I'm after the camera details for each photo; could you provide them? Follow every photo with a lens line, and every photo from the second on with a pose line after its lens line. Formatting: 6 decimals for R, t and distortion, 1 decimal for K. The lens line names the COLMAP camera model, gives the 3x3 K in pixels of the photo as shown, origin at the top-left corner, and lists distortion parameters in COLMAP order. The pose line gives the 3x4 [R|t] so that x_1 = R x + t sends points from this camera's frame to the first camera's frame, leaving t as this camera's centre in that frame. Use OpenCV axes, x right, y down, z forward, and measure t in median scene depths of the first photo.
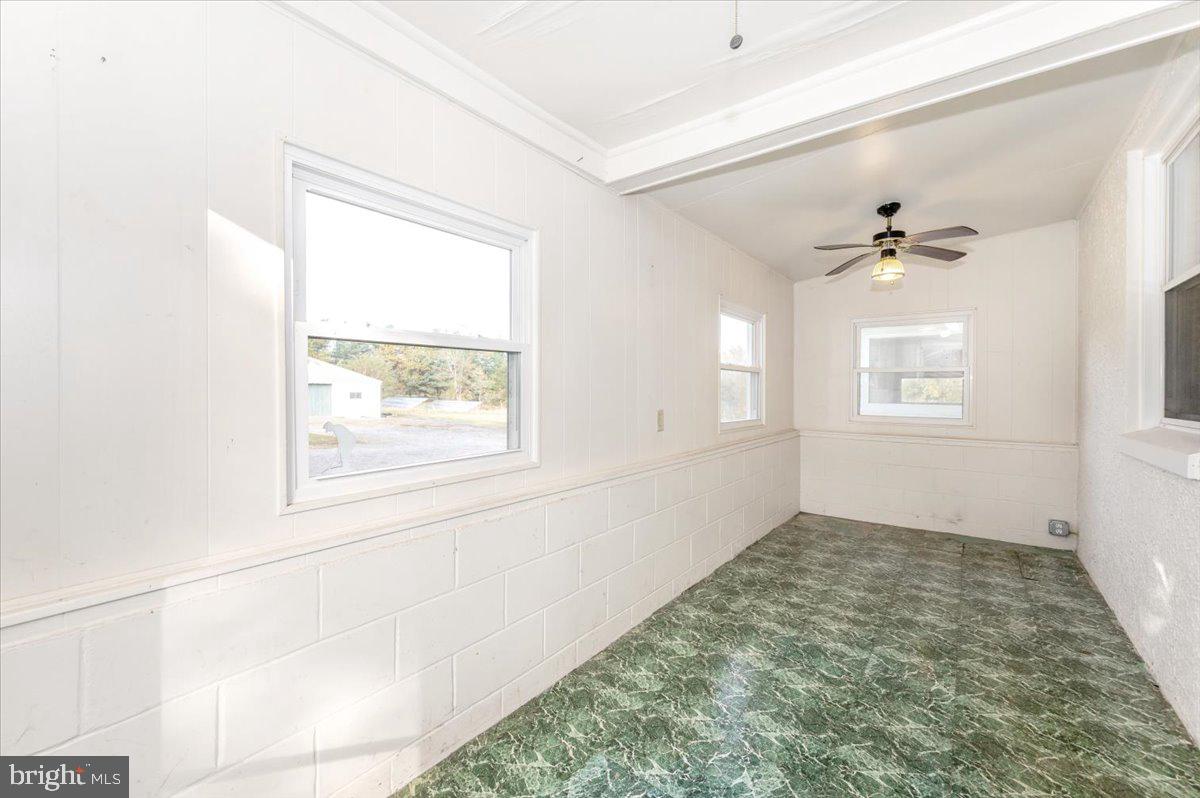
lens RADIAL K [[469.2, 0, 601.9], [0, 469.2, 393.6], [0, 0, 1]] dist [-0.000477, 0.000036]
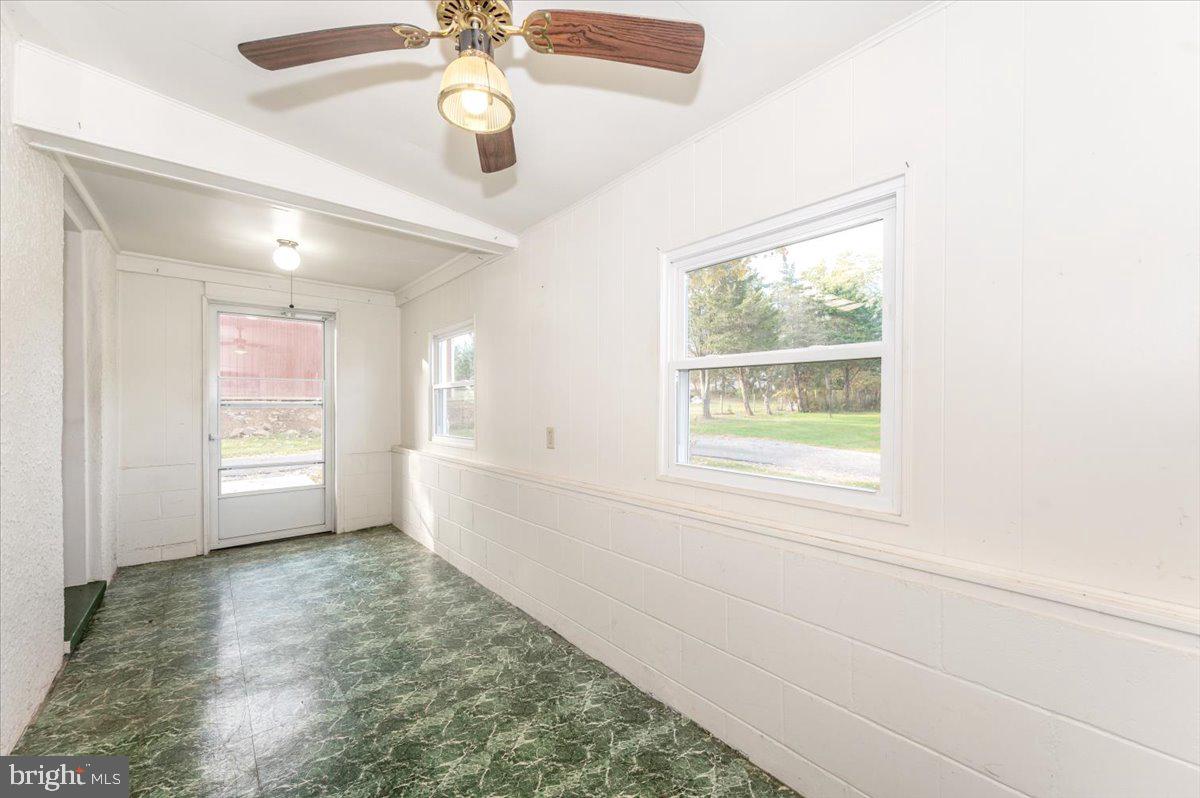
lens RADIAL K [[469.2, 0, 601.3], [0, 469.2, 402.7], [0, 0, 1]] dist [-0.000477, 0.000036]
pose [[-0.200046, -0.001497, -0.979785, 1.152487], [-0.007855, 0.999969, 0.000076, -0.018977], [0.979755, 0.007711, -0.200051, 1.403043]]
